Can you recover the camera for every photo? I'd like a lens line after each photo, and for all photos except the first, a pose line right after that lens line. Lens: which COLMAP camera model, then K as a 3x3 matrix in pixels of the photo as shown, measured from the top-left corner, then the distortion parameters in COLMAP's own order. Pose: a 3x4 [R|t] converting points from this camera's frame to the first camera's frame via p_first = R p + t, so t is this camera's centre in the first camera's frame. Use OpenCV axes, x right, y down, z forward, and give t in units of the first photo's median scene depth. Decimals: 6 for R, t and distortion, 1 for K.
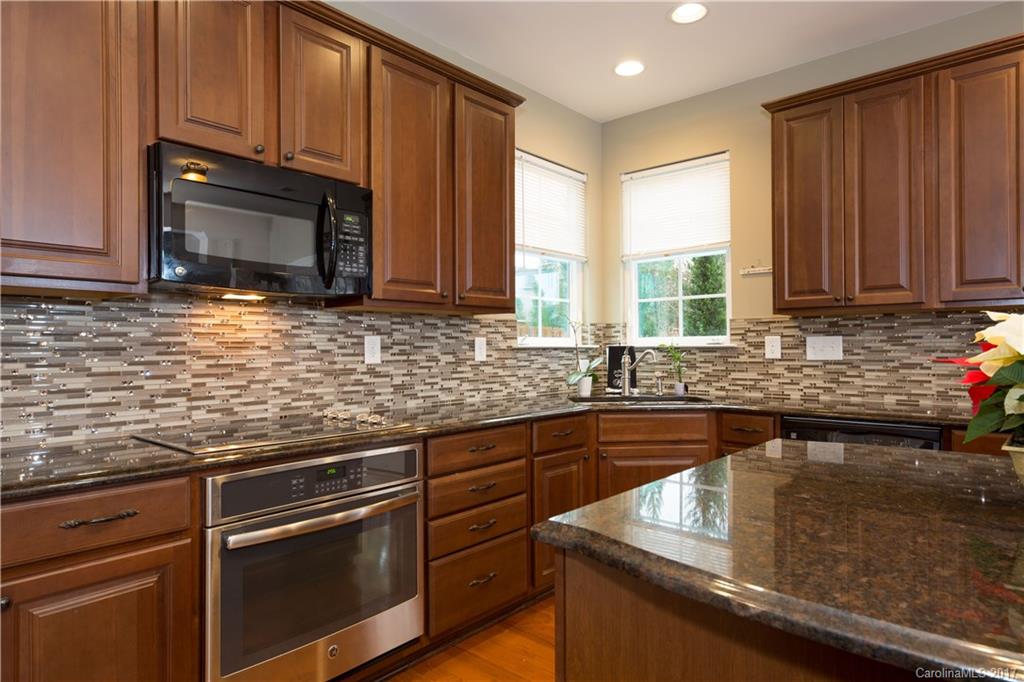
lens RADIAL K [[608.2, 0, 515.0], [0, 608.2, 340.0], [0, 0, 1]] dist [0.008385, 0.001342]
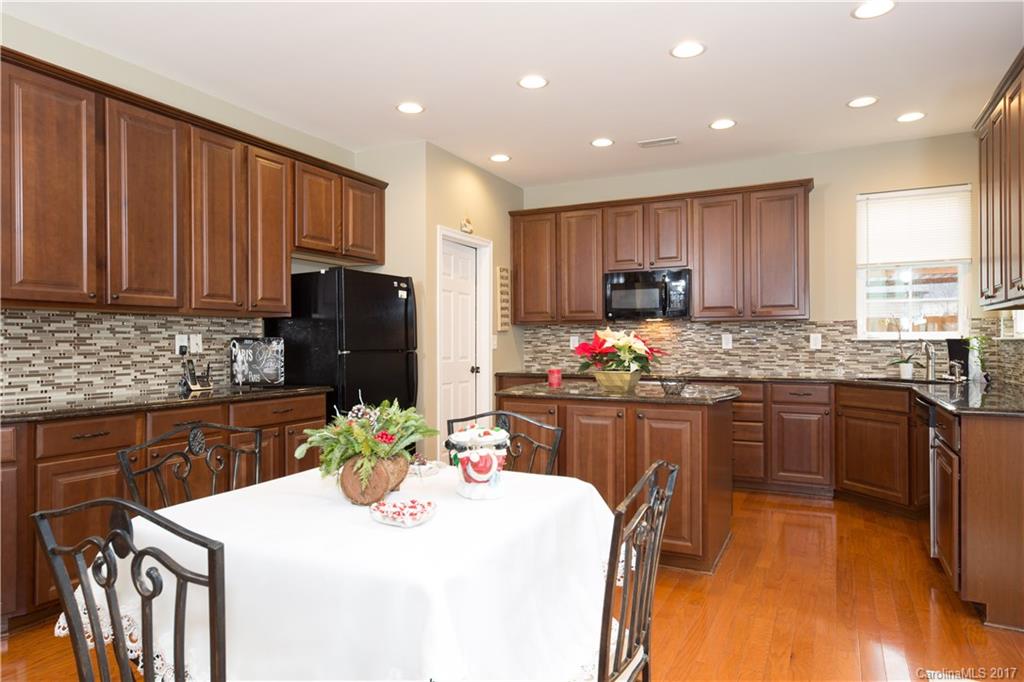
lens RADIAL K [[618.7, 0, 519.1], [0, 618.7, 342.7], [0, 0, 1]] dist [-0.001166, 0.000920]
pose [[0.257872, 0.003624, -0.966172, 1.371656], [0.013175, 0.999887, 0.007267, -0.002785], [0.966089, -0.014604, 0.257795, -0.128467]]
